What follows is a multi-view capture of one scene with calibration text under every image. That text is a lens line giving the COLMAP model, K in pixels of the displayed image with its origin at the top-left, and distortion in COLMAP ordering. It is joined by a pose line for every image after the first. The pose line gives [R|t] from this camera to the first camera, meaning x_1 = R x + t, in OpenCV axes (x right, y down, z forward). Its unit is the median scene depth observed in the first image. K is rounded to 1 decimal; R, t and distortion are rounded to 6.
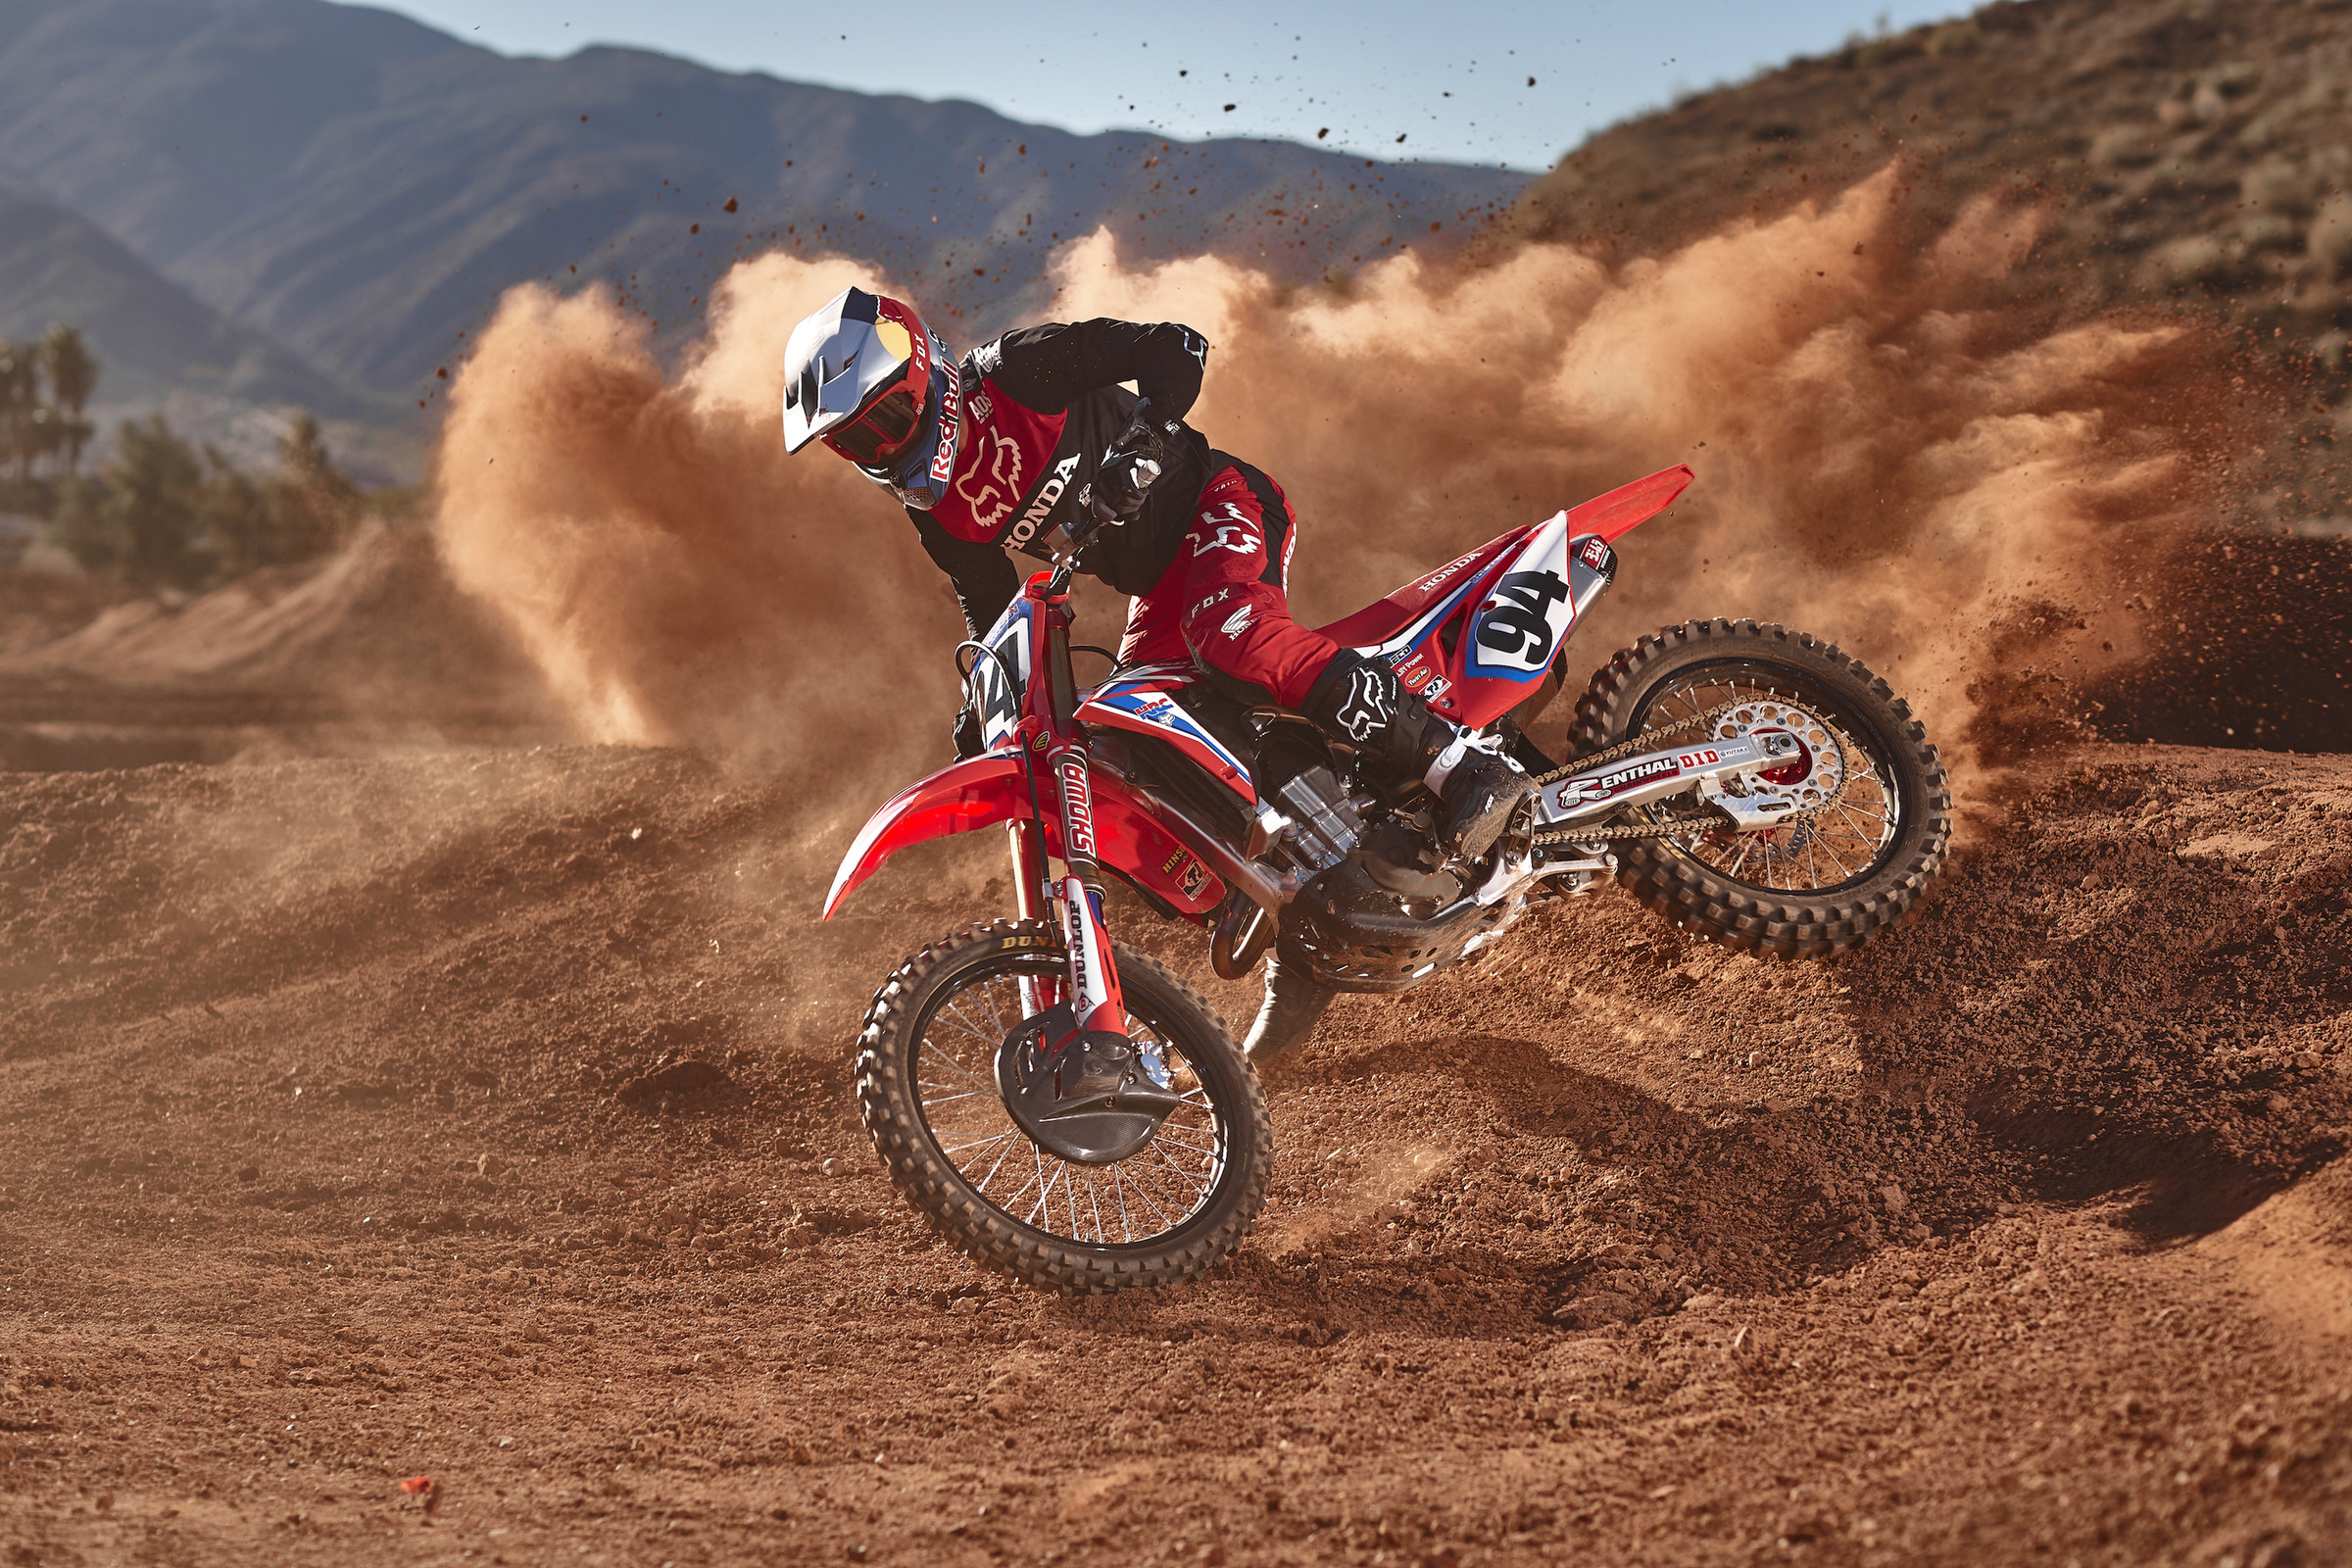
lens RADIAL K [[5716.8, 0, 1176.0], [0, 5716.8, 784.0], [0, 0, 1]] dist [-0.018786, -1.020716]
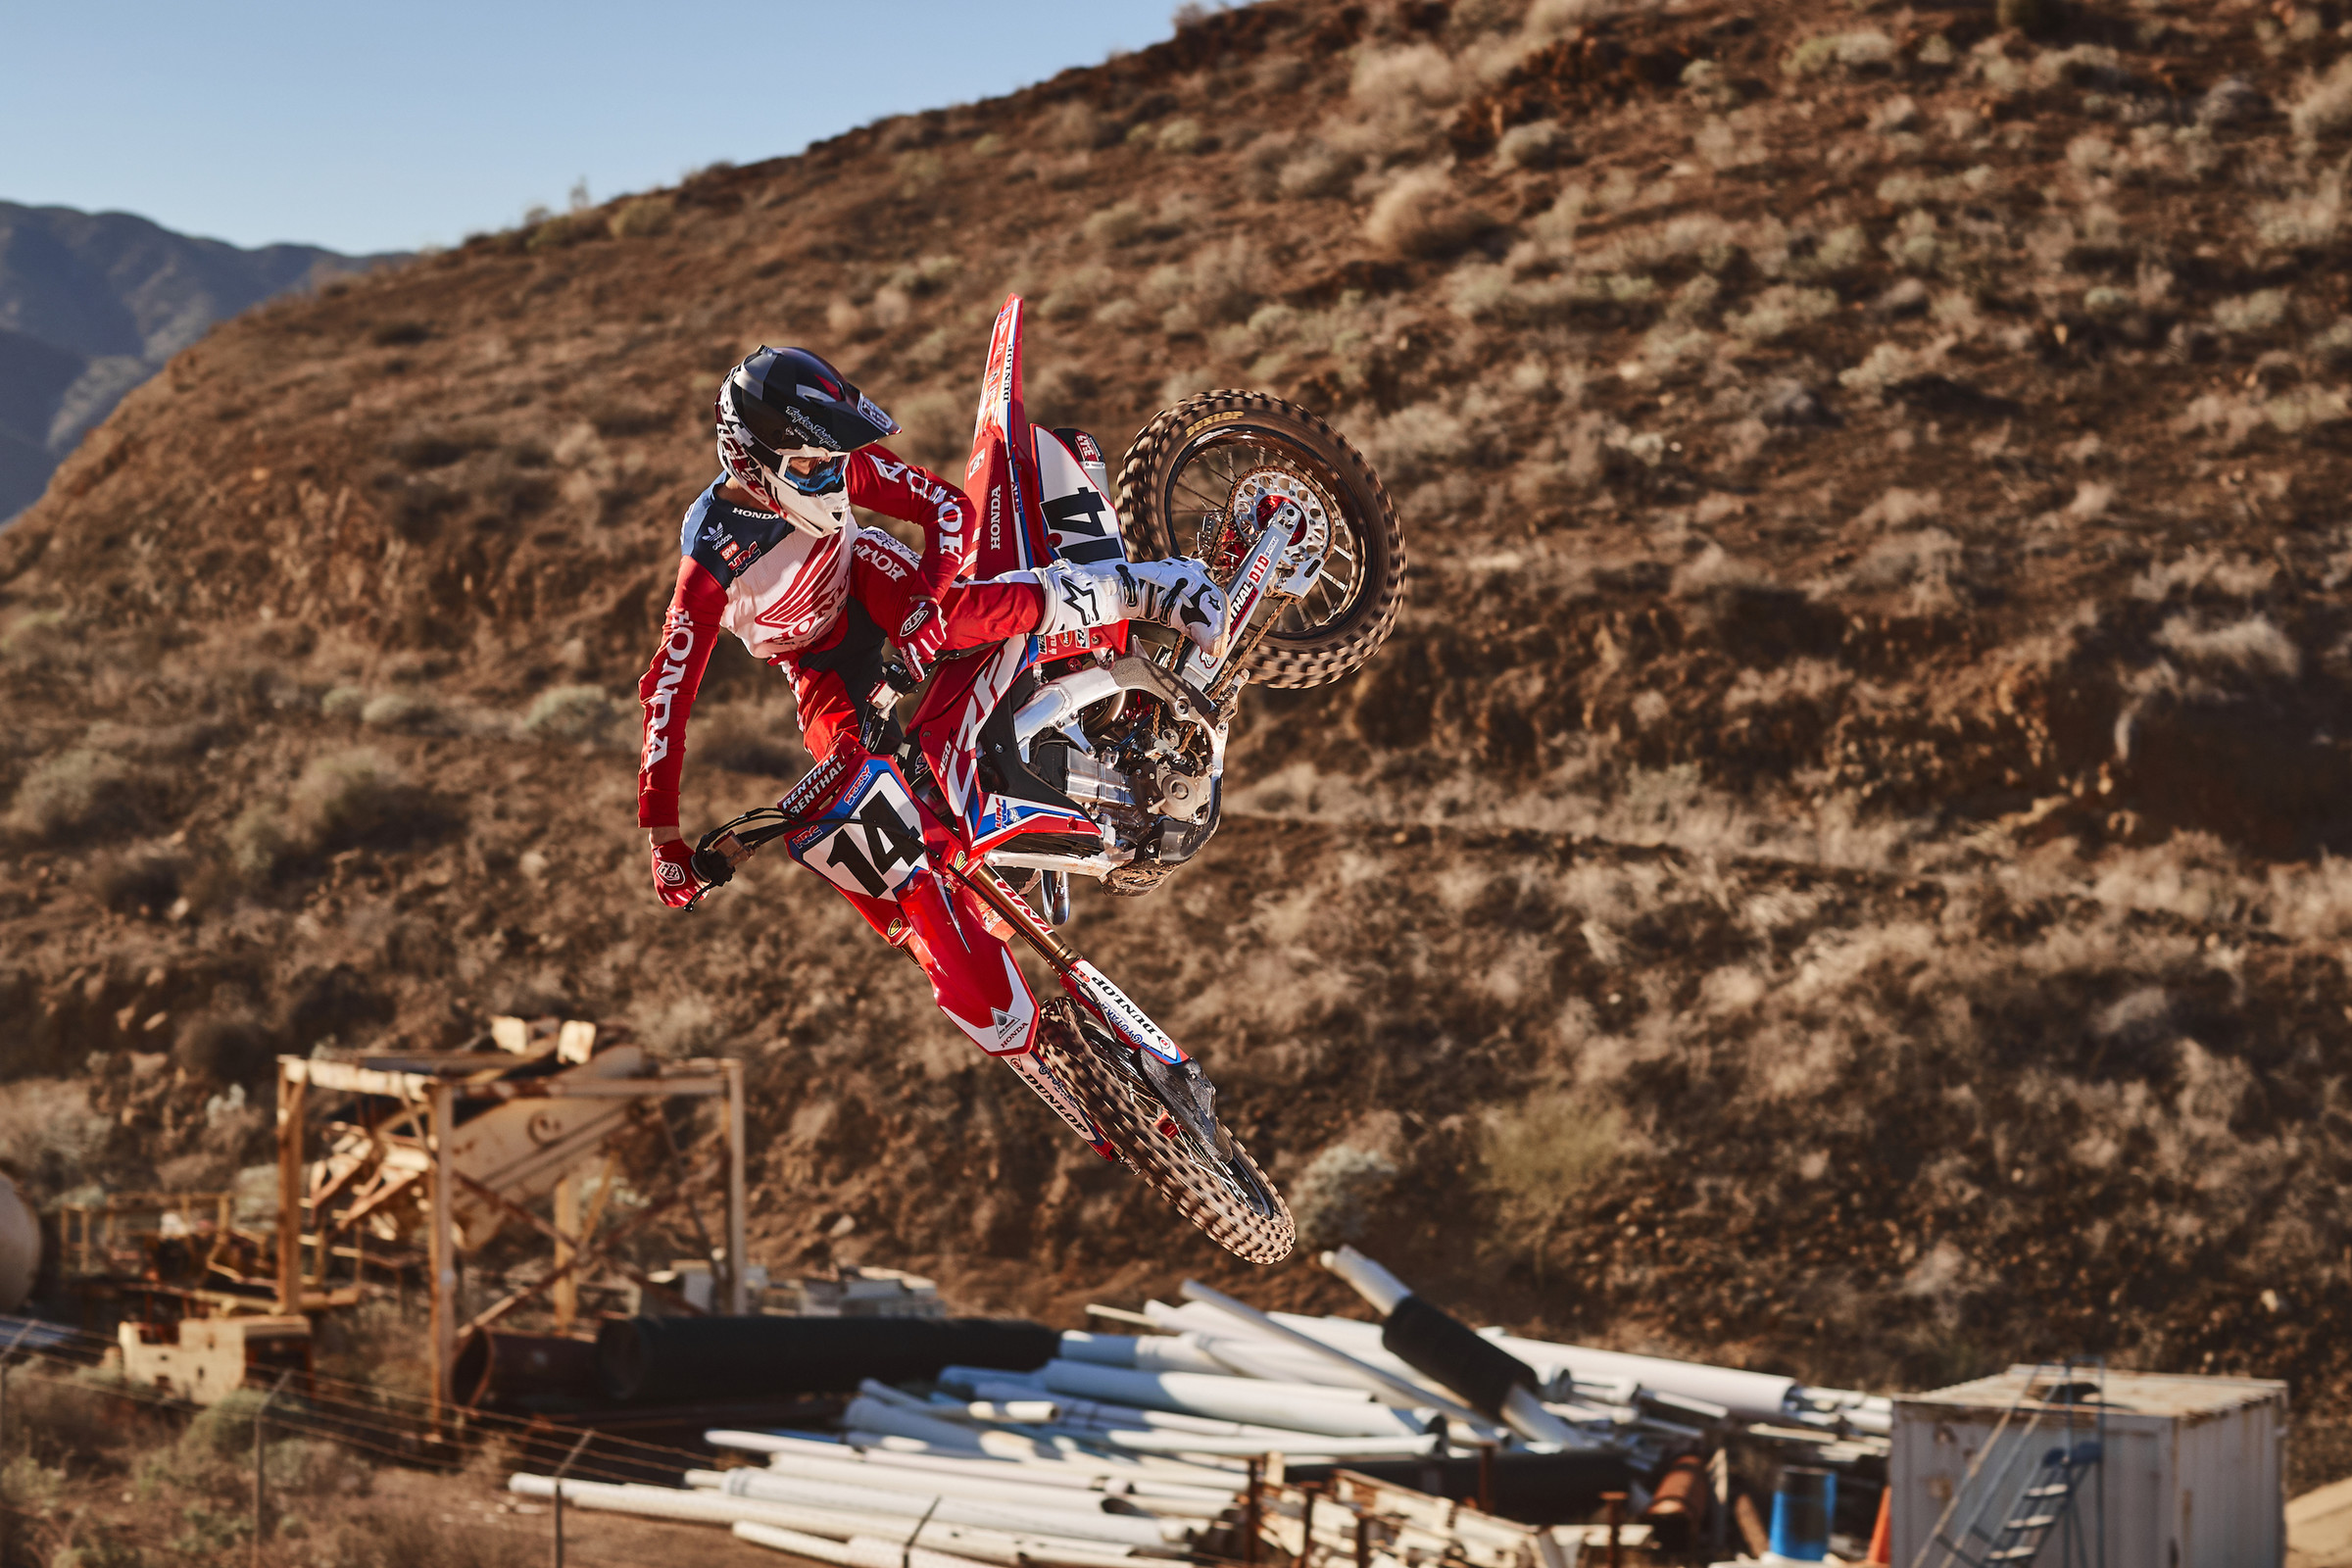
lens RADIAL K [[5716.8, 0, 1176.0], [0, 5716.8, 784.0], [0, 0, 1]] dist [-0.018786, -1.020716]
pose [[0.989988, -0.007553, 0.140946, 1.115422], [0.010348, 0.999764, -0.019110, -0.377225], [-0.140769, 0.020377, 0.989833, 2.051099]]
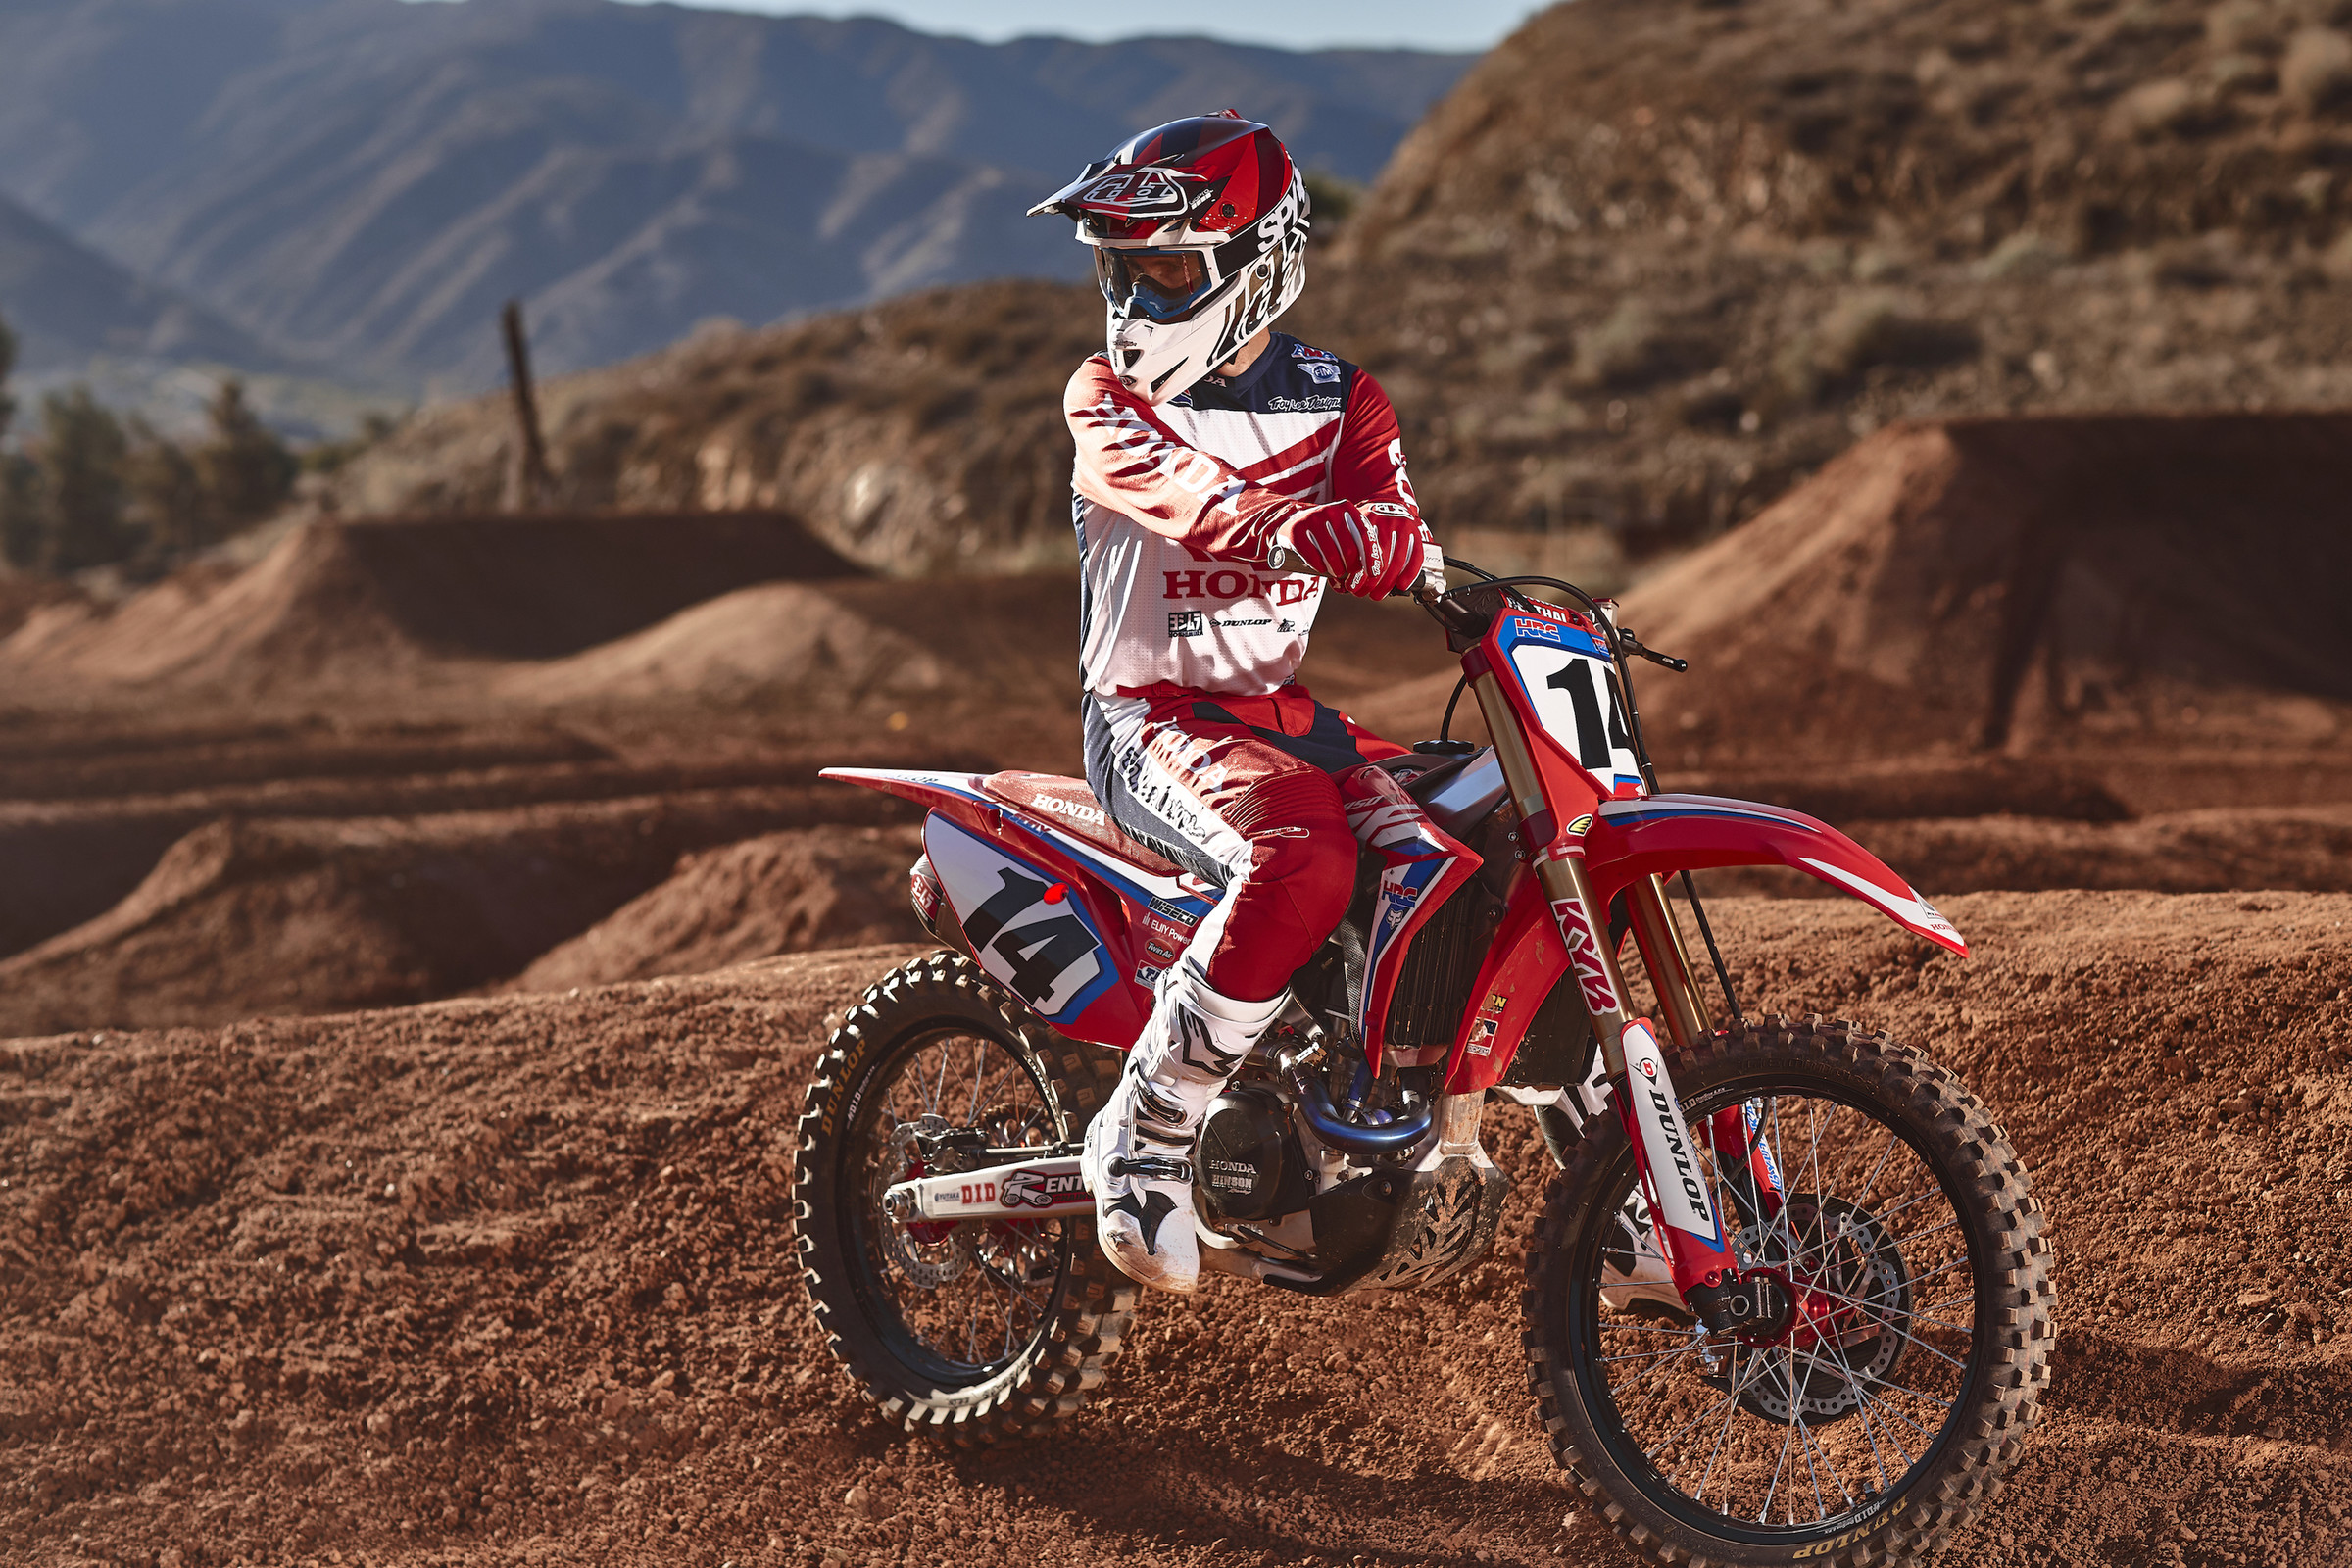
lens RADIAL K [[5738.4, 0, 1176.0], [0, 5738.4, 784.0], [0, 0, 1]] dist [-0.043065, -0.809705]
pose [[0.997980, -0.063085, 0.007549, -0.037693], [0.062946, 0.997866, 0.017366, -0.039960], [-0.008629, -0.016855, 0.999821, 0.254169]]
